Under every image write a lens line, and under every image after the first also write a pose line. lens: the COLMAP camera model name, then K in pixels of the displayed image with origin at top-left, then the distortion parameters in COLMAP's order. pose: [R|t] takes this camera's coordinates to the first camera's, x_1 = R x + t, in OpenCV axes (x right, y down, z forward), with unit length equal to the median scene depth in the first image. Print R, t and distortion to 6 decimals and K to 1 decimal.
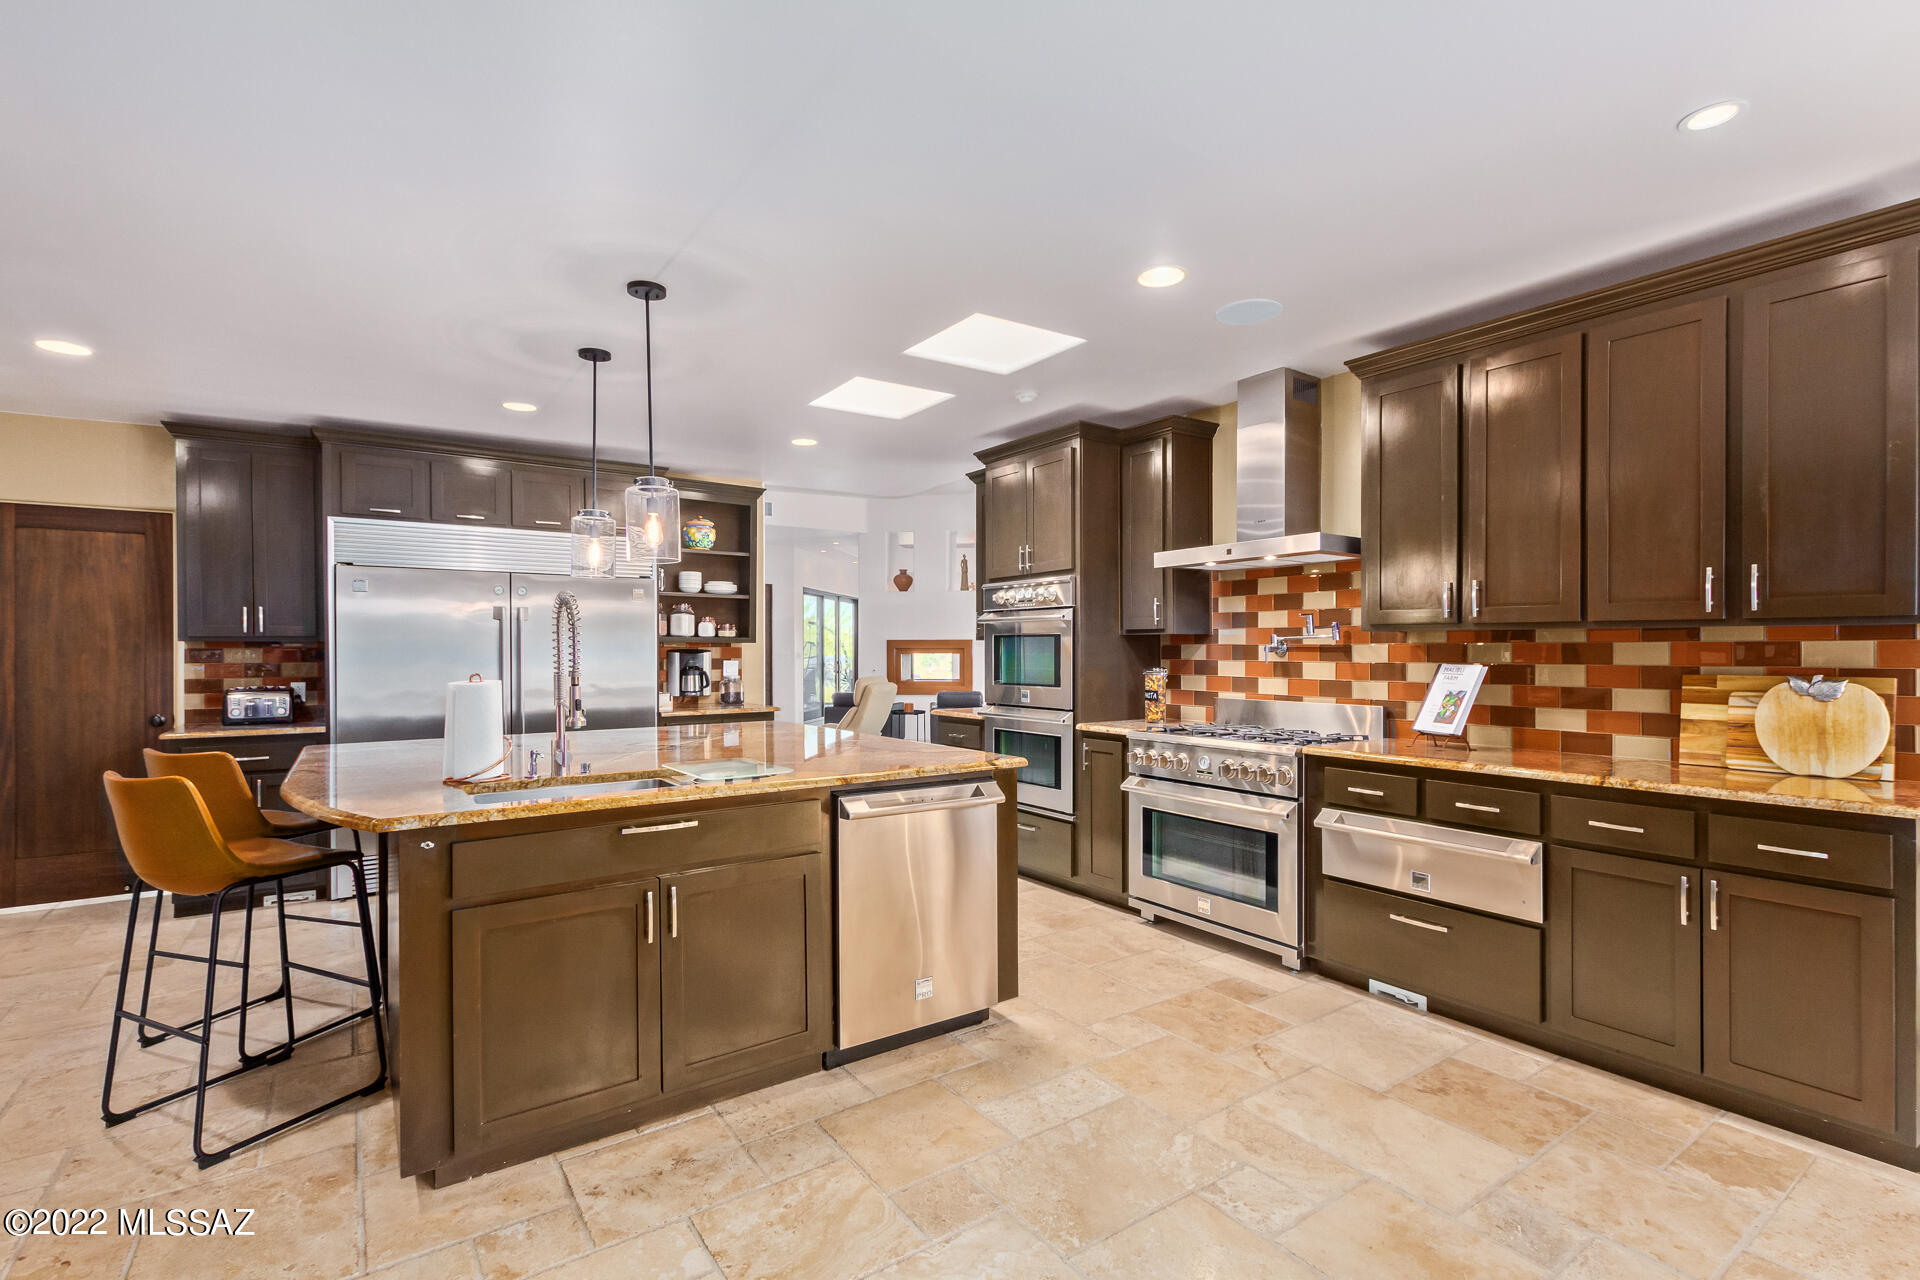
lens RADIAL K [[877.6, 0, 955.0], [0, 877.6, 650.3], [0, 0, 1]] dist [0.004224, 0.000260]
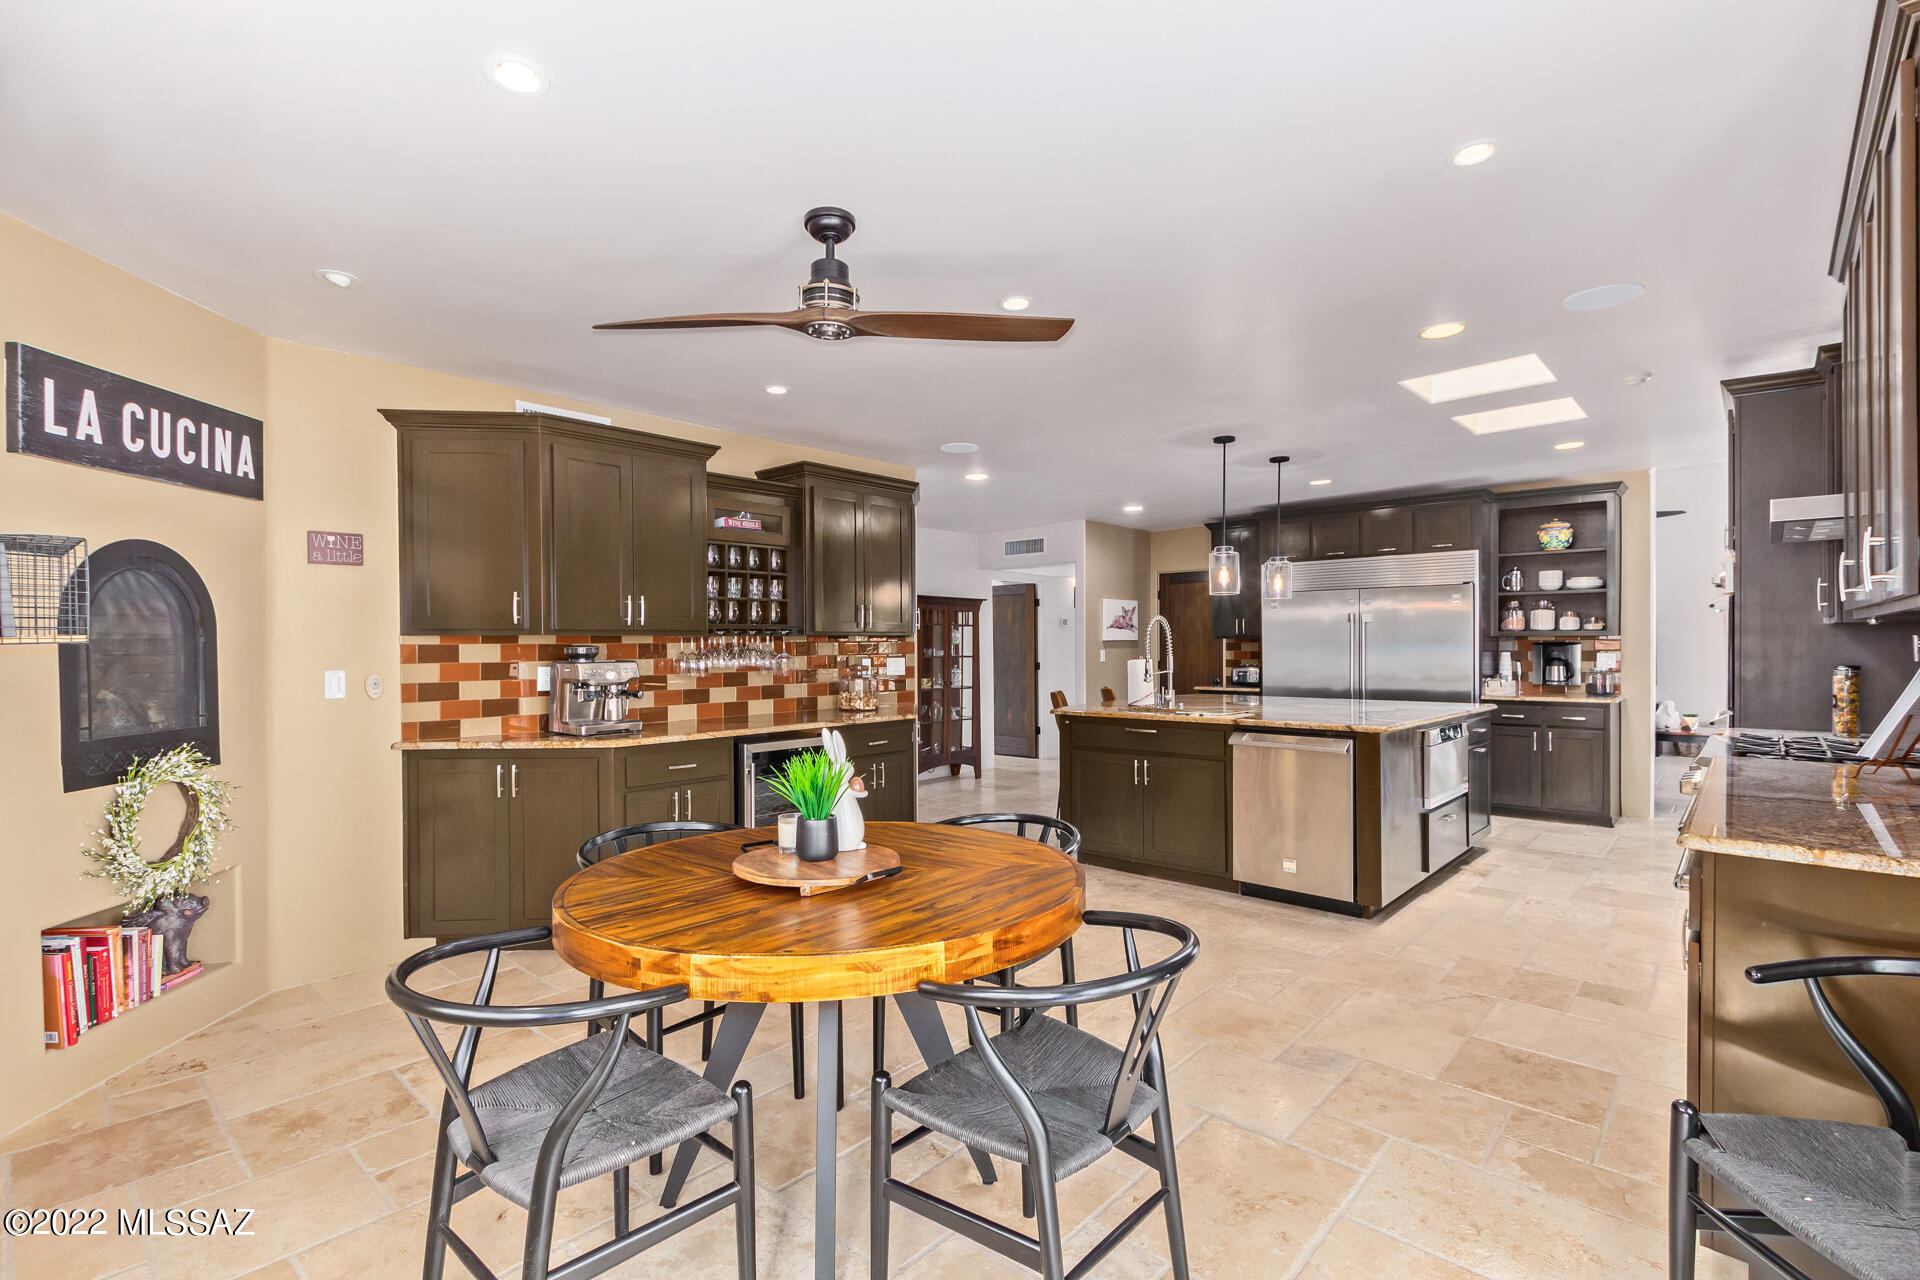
lens RADIAL K [[877.6, 0, 953.4], [0, 877.6, 646.8], [0, 0, 1]] dist [0.004224, 0.000260]
pose [[0.220242, 0.004796, -0.975434, 0.602574], [0.005723, 0.999964, 0.006209, -0.006251], [0.975429, -0.006950, 0.220206, 0.038712]]
